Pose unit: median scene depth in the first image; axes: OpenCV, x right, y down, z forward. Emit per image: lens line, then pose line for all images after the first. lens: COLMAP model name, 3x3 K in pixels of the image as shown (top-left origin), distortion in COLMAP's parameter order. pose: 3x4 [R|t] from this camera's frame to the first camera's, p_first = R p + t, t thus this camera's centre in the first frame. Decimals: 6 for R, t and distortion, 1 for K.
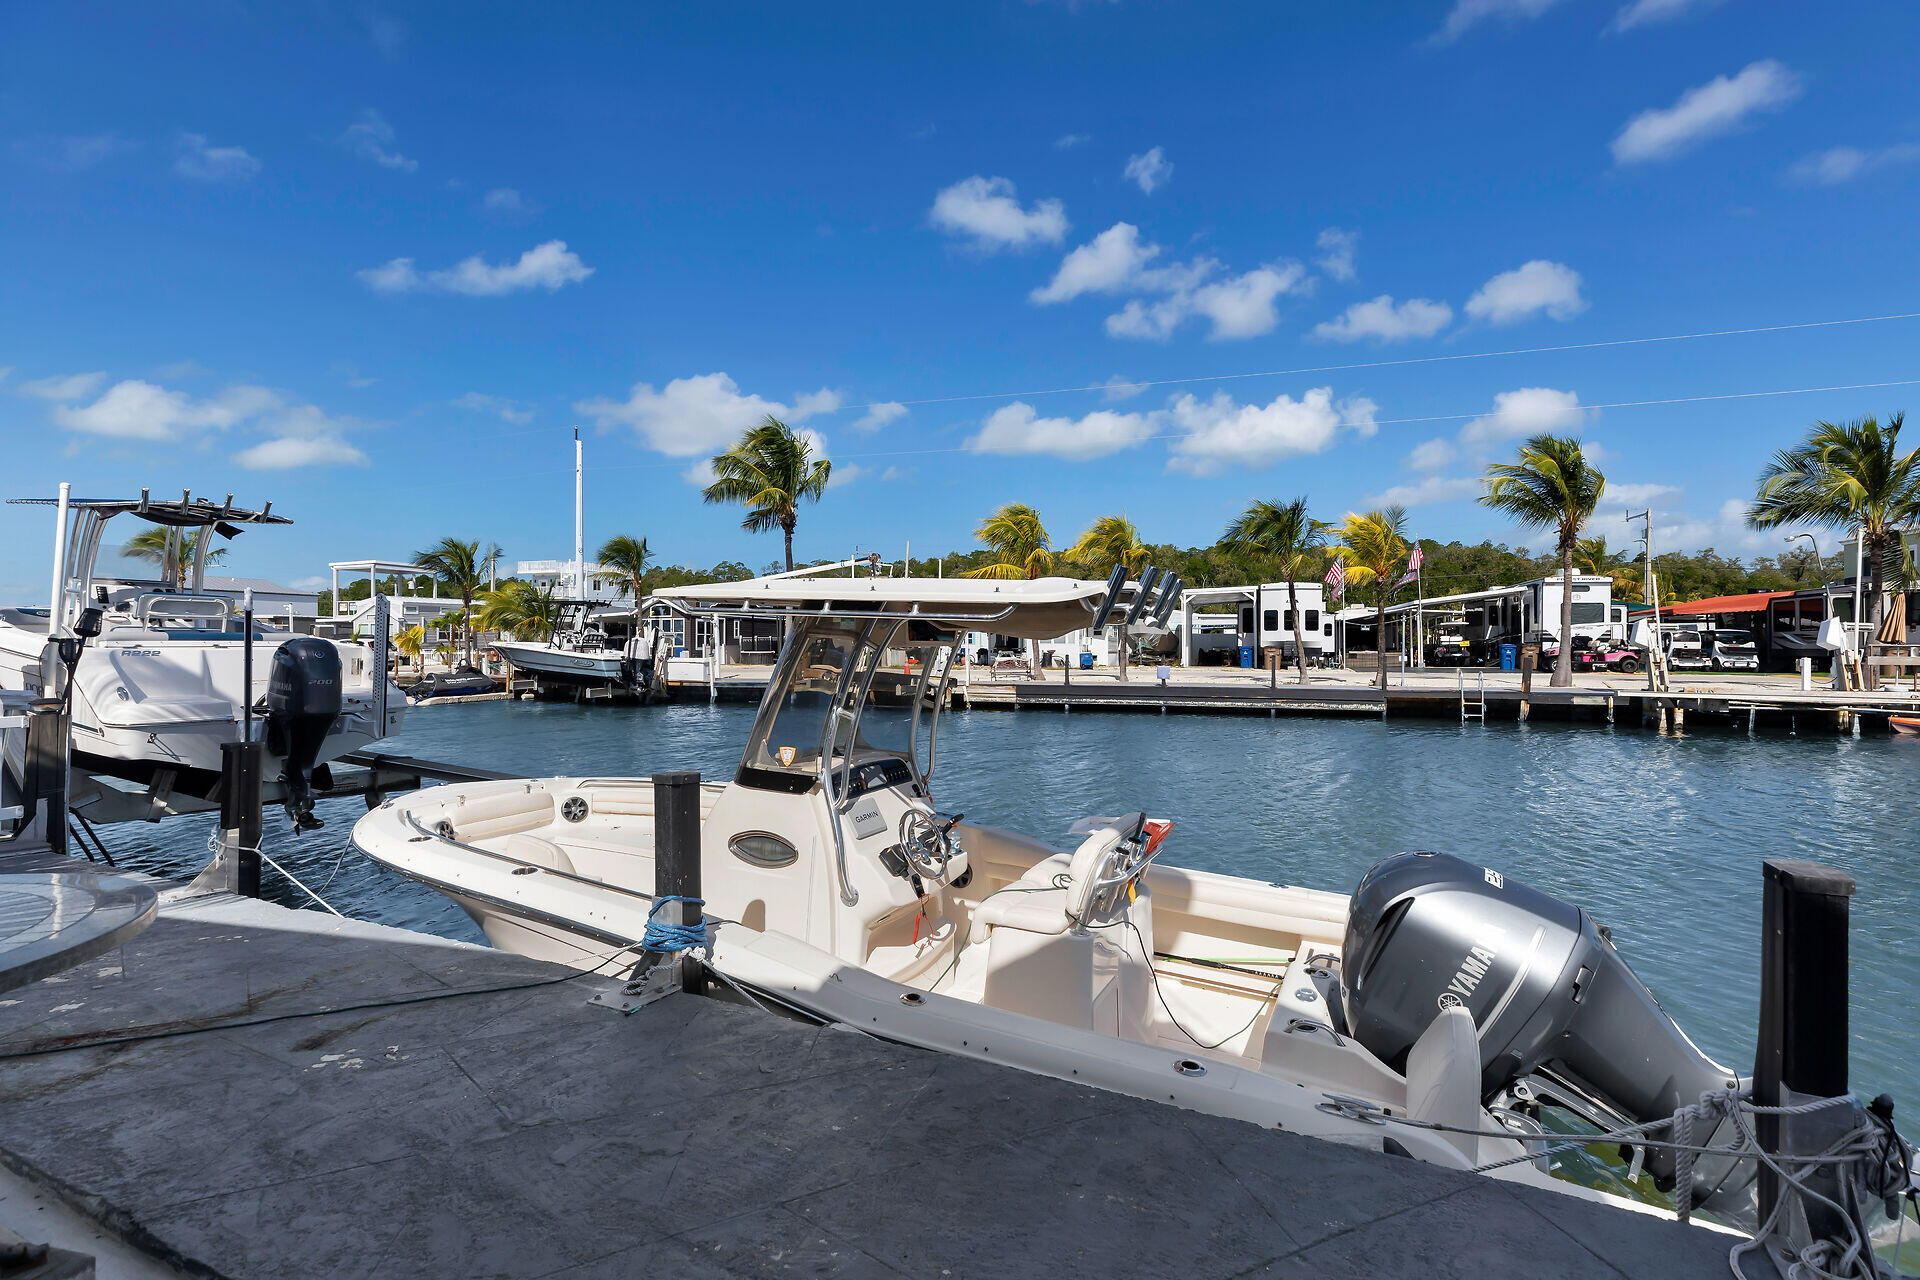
lens RADIAL K [[888.8, 0, 970.6], [0, 888.8, 635.4], [0, 0, 1]] dist [-0.006324, 0.000431]
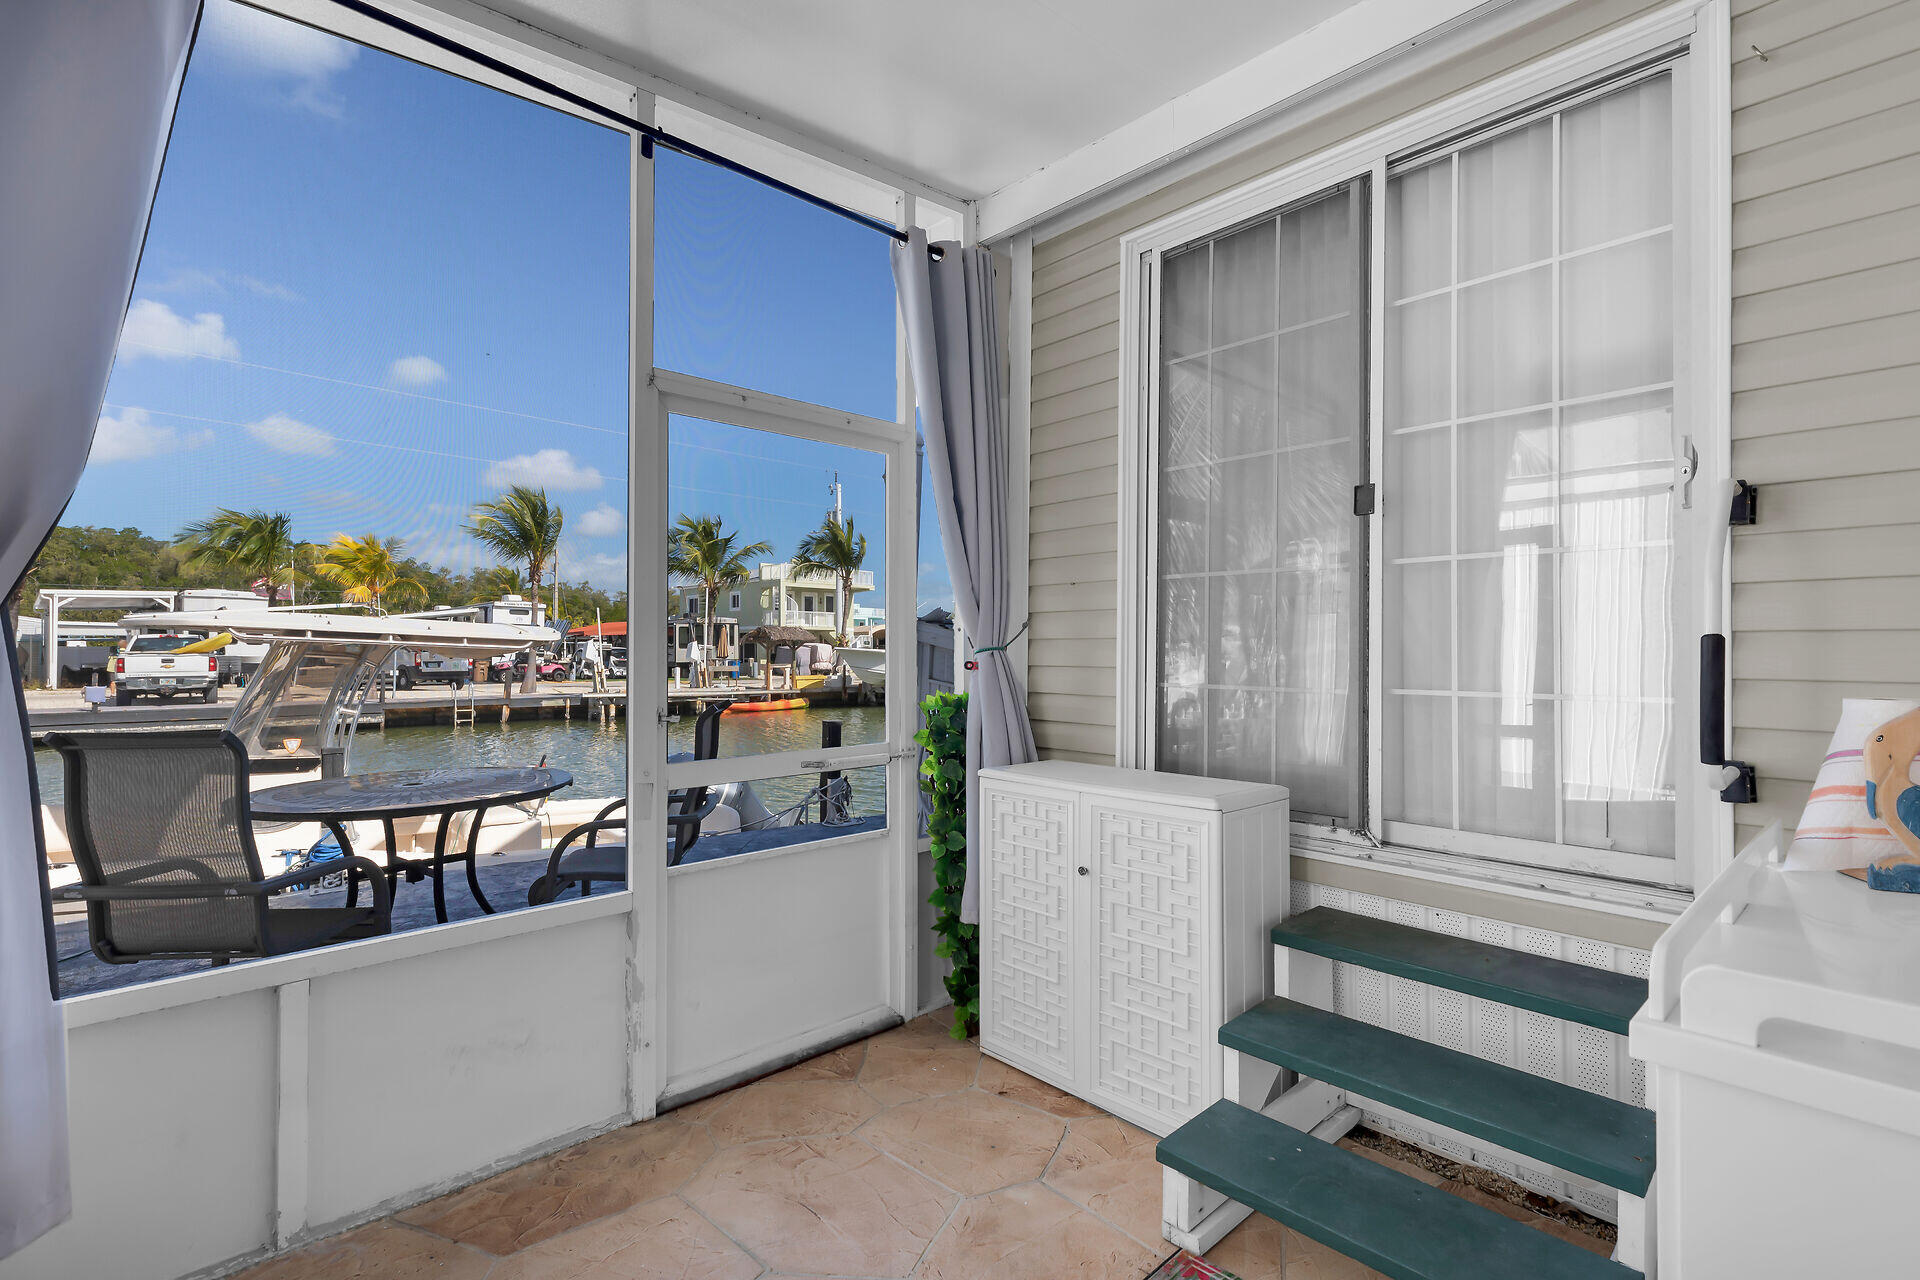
lens RADIAL K [[888.8, 0, 970.6], [0, 888.8, 635.4], [0, 0, 1]] dist [-0.006324, 0.000431]
pose [[0.436264, 0.020299, 0.899590, -0.194834], [-0.005717, 0.999788, -0.019787, -0.002134], [-0.899801, 0.003489, 0.436287, -0.104215]]
